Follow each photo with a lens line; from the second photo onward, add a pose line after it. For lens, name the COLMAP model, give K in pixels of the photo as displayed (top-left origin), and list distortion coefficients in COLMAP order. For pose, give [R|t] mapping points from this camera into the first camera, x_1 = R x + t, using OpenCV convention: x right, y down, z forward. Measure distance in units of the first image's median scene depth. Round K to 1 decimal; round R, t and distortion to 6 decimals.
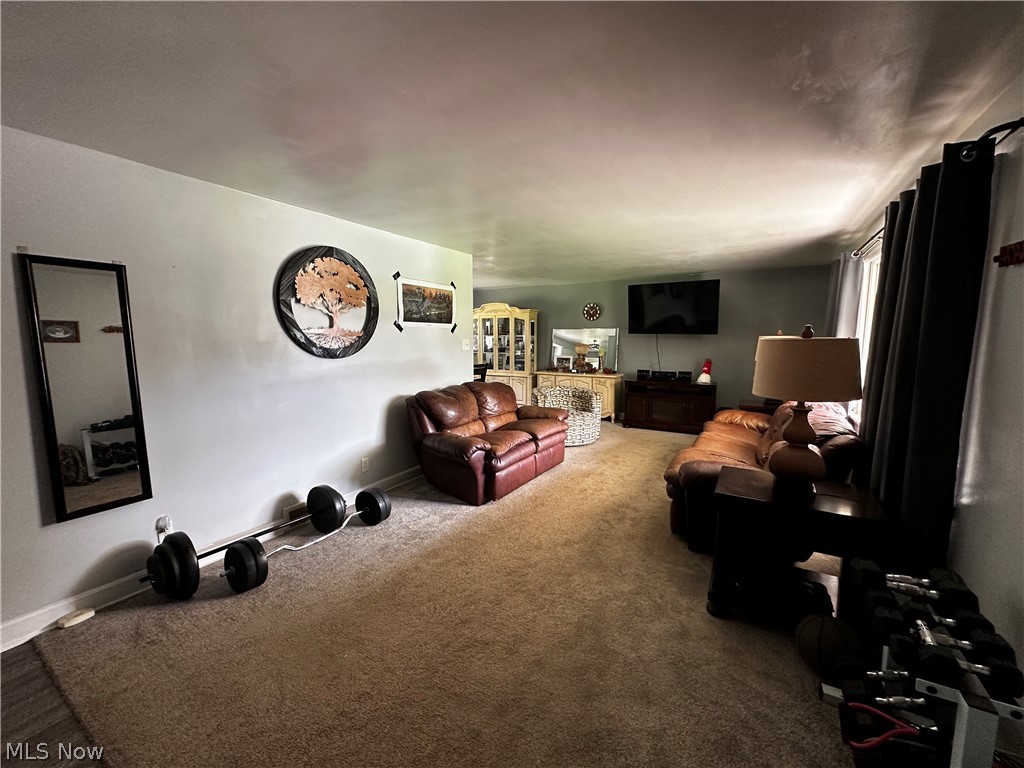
lens RADIAL K [[408.7, 0, 512.0], [0, 408.7, 384.0], [0, 0, 1]] dist [-0.001882, -0.000182]
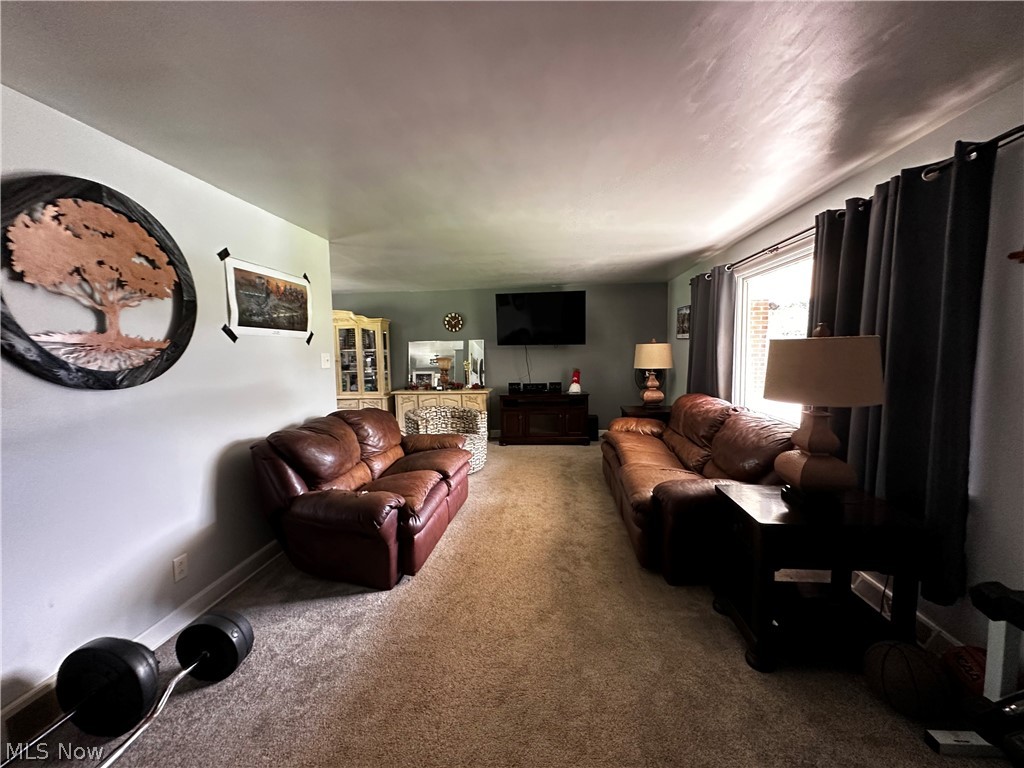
lens RADIAL K [[408.7, 0, 512.0], [0, 408.7, 384.0], [0, 0, 1]] dist [-0.001882, -0.000182]
pose [[0.901634, -0.052259, 0.429330, -0.155124], [0.068803, 0.997363, -0.023093, -0.016839], [-0.426991, 0.050360, 0.902852, 0.234827]]
